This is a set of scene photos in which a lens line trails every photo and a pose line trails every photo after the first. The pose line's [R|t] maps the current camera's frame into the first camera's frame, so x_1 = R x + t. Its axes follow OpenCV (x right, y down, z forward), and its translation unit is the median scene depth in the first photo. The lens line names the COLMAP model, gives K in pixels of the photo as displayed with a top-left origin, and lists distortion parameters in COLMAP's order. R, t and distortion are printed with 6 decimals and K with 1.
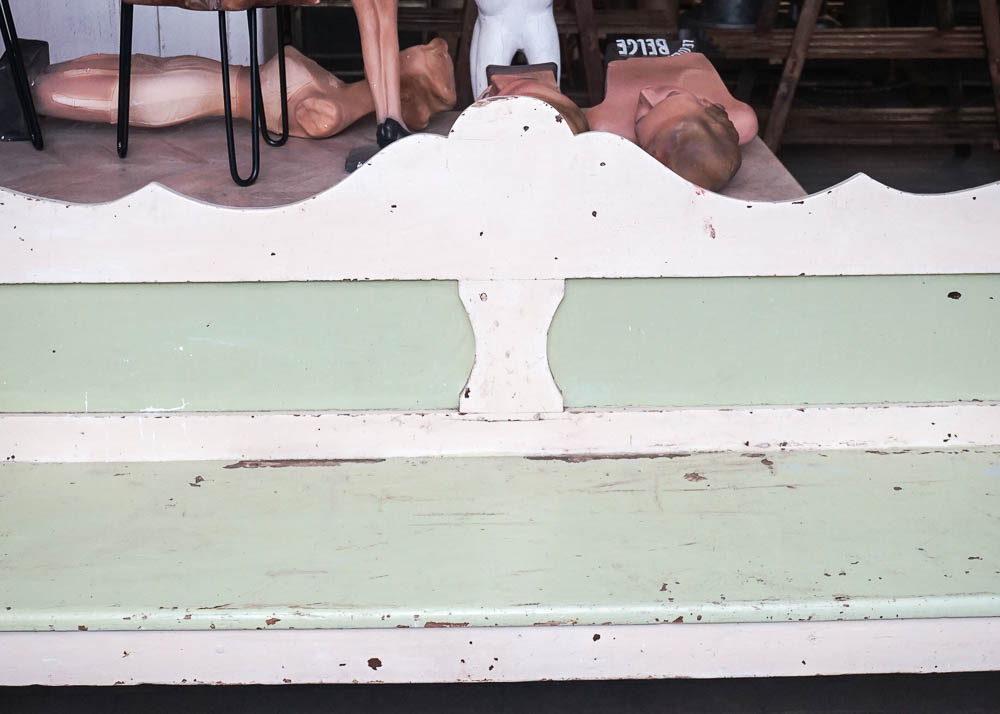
lens RADIAL K [[1776.2, 0, 496.9], [0, 1776.2, 354.3], [0, 0, 1]] dist [-0.053802, 0.000000]
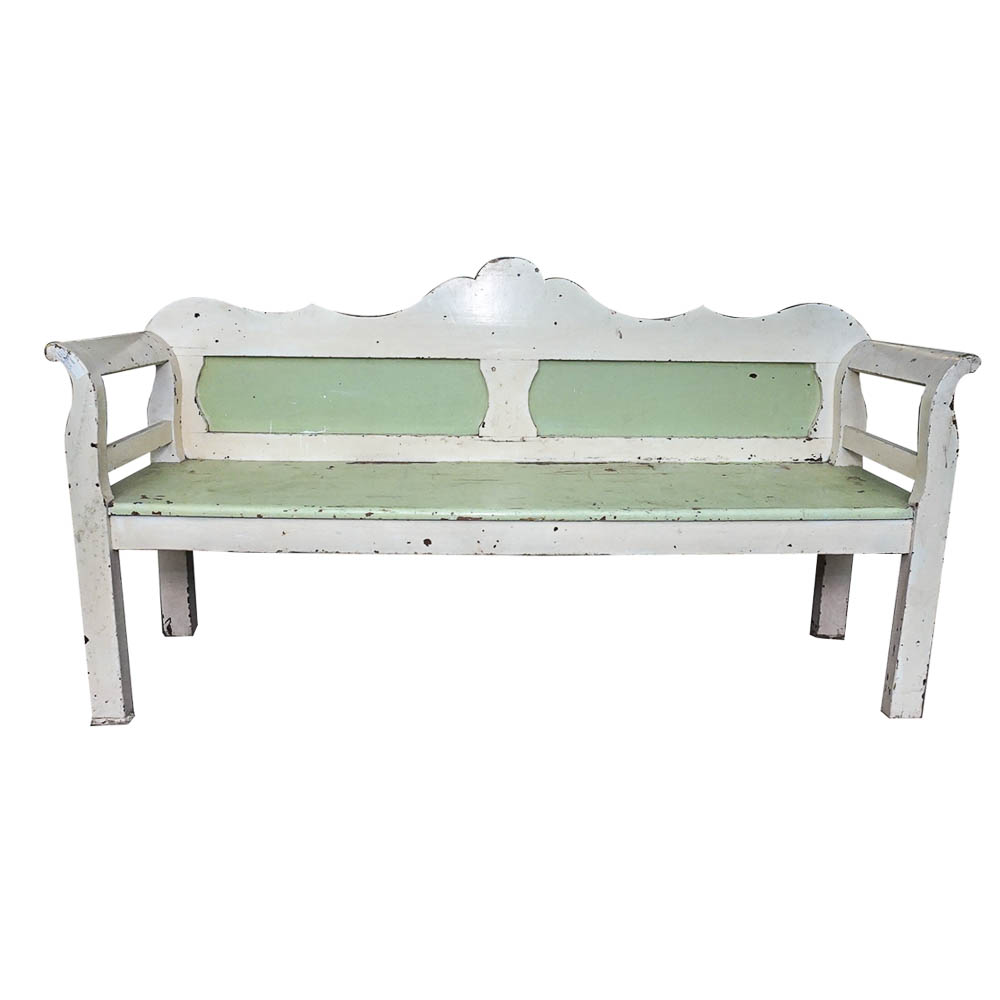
lens RADIAL K [[907.2, 0, 509.3], [0, 907.2, 491.8], [0, 0, 1]] dist [-0.068685, 0.000000]
pose [[0.999840, 0.014159, 0.010899, 0.000358], [-0.012766, 0.992847, -0.118707, 0.197658], [-0.012502, 0.118549, 0.992870, 0.099115]]
